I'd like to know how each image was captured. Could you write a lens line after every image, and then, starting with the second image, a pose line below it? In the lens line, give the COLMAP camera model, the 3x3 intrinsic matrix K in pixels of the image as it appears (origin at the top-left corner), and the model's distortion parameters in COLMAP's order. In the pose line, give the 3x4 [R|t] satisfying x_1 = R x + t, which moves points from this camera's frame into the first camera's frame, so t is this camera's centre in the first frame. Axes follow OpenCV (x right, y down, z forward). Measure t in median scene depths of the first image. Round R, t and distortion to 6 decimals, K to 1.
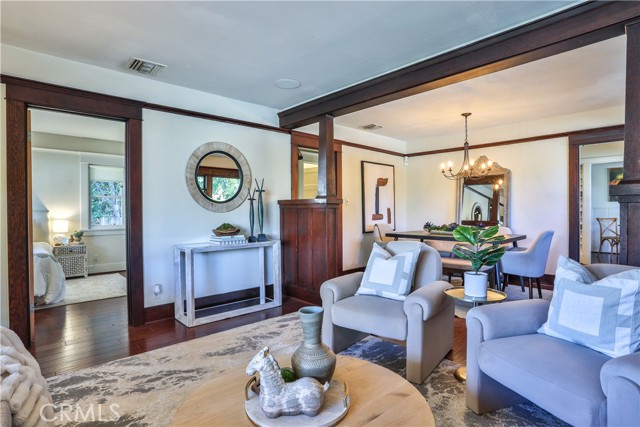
lens RADIAL K [[330.0, 0, 314.8], [0, 330.0, 218.0], [0, 0, 1]] dist [-0.056836, 0.018368]
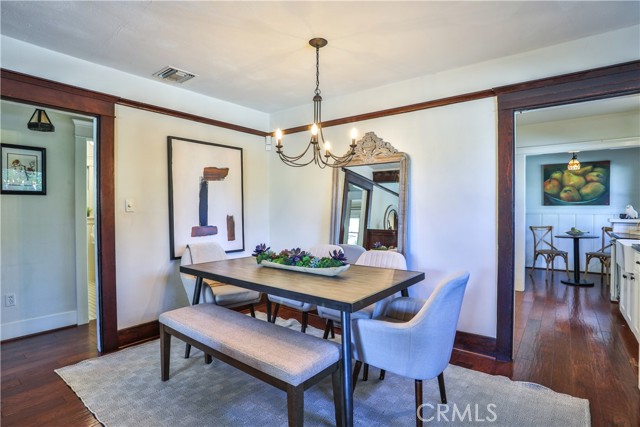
lens RADIAL K [[330.0, 0, 311.2], [0, 330.0, 214.7], [0, 0, 1]] dist [-0.056836, 0.018368]
pose [[0.989034, 0.002996, 0.147660, 0.295924], [-0.001734, 0.999961, -0.008677, -0.027934], [-0.147681, 0.008325, 0.989000, 0.374718]]
